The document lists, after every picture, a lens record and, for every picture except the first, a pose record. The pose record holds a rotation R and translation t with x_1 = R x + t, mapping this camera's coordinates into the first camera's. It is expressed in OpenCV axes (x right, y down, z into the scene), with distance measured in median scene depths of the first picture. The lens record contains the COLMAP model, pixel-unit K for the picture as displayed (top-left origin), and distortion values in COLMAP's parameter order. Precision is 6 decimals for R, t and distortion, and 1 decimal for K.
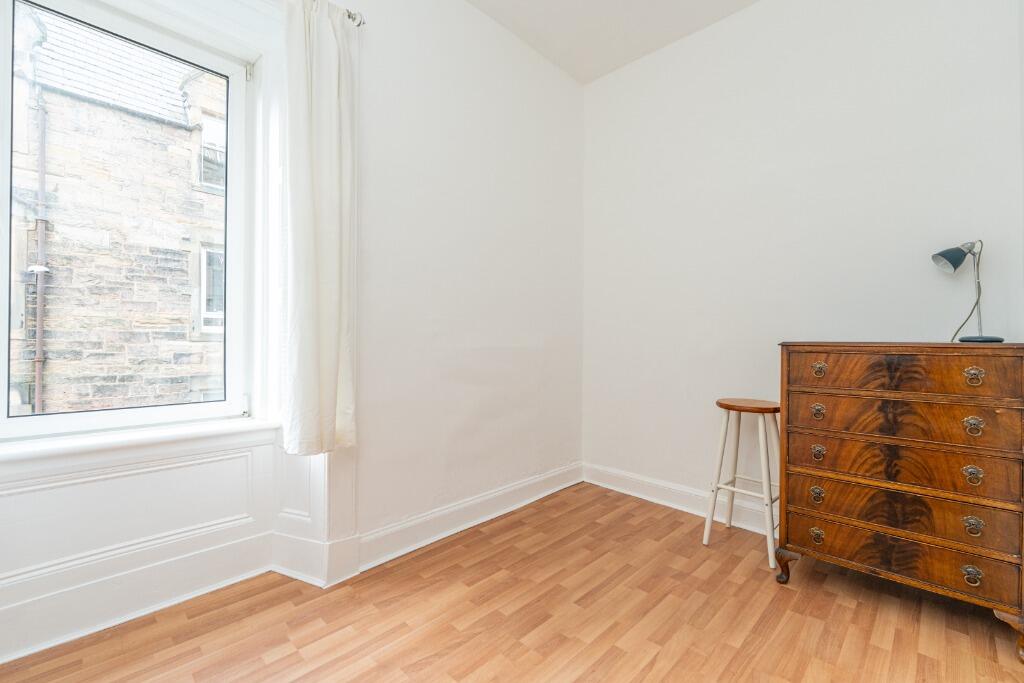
lens RADIAL K [[418.9, 0, 511.0], [0, 418.9, 342.6], [0, 0, 1]] dist [-0.000938, 0.000111]
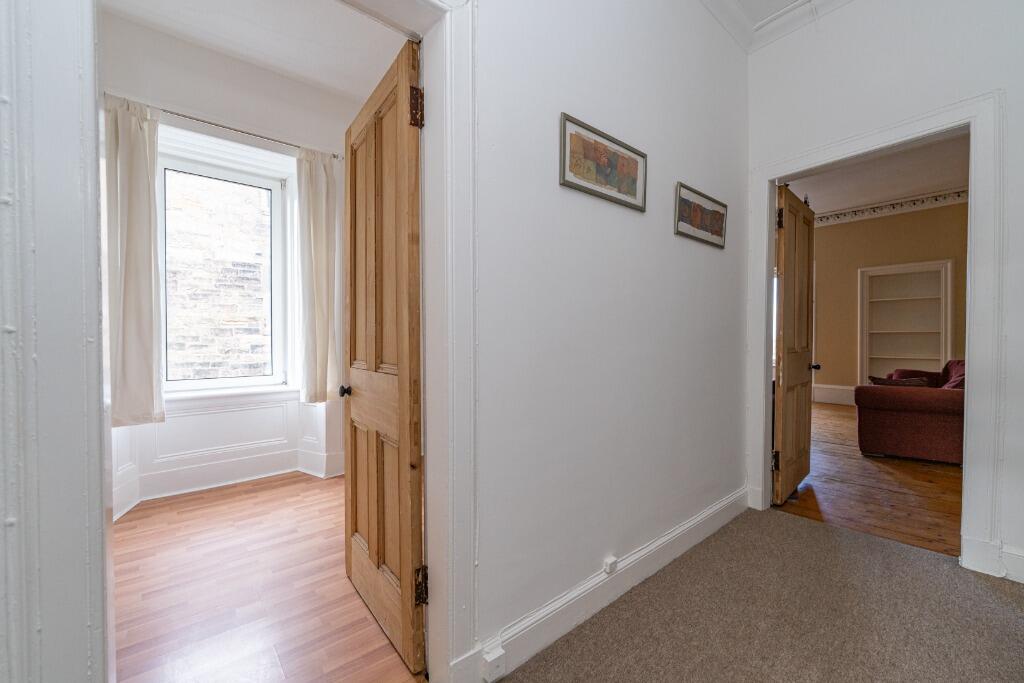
lens RADIAL K [[394.6, 0, 513.6], [0, 394.6, 342.7], [0, 0, 1]] dist [0.002647, 0.000086]
pose [[0.995435, 0.001668, -0.095423, 0.113296], [0.000445, 0.999755, 0.022115, -0.007784], [0.095437, -0.022056, 0.995191, -0.129013]]
